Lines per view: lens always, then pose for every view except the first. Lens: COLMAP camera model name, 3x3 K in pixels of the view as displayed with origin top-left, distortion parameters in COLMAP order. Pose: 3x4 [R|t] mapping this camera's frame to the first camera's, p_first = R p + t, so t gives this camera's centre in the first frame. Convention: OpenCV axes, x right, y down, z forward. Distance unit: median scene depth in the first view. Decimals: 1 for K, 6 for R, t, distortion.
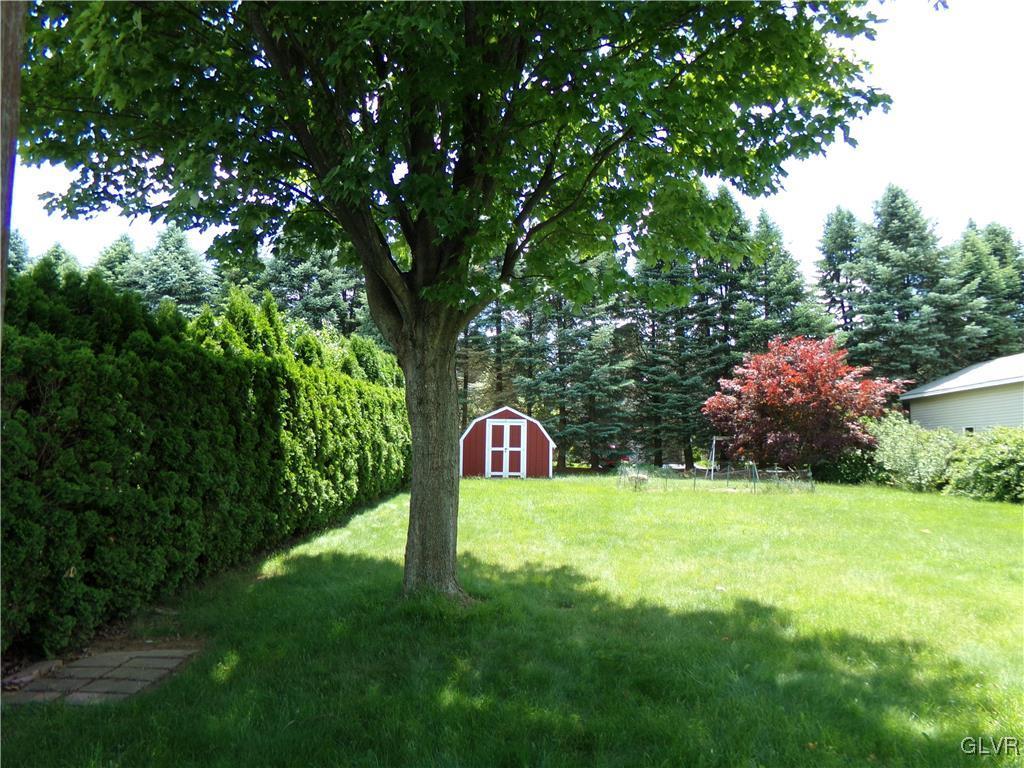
lens RADIAL K [[788.2, 0, 509.2], [0, 788.2, 385.9], [0, 0, 1]] dist [0.027692, 0.000348]
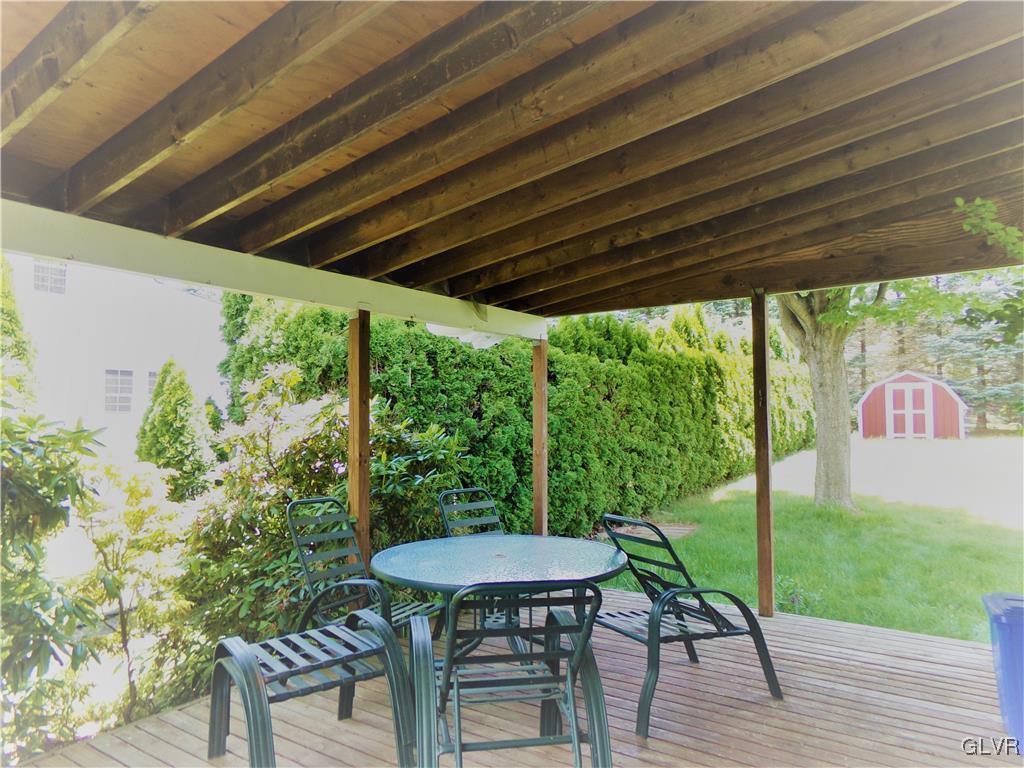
lens RADIAL K [[705.5, 0, 502.7], [0, 705.5, 393.4], [0, 0, 1]] dist [-0.039399, 0.058217]
pose [[0.859625, -0.037584, -0.509542, 0.035220], [0.062223, 0.997568, 0.031393, -0.031936], [0.507123, -0.058691, 0.859873, -0.341440]]
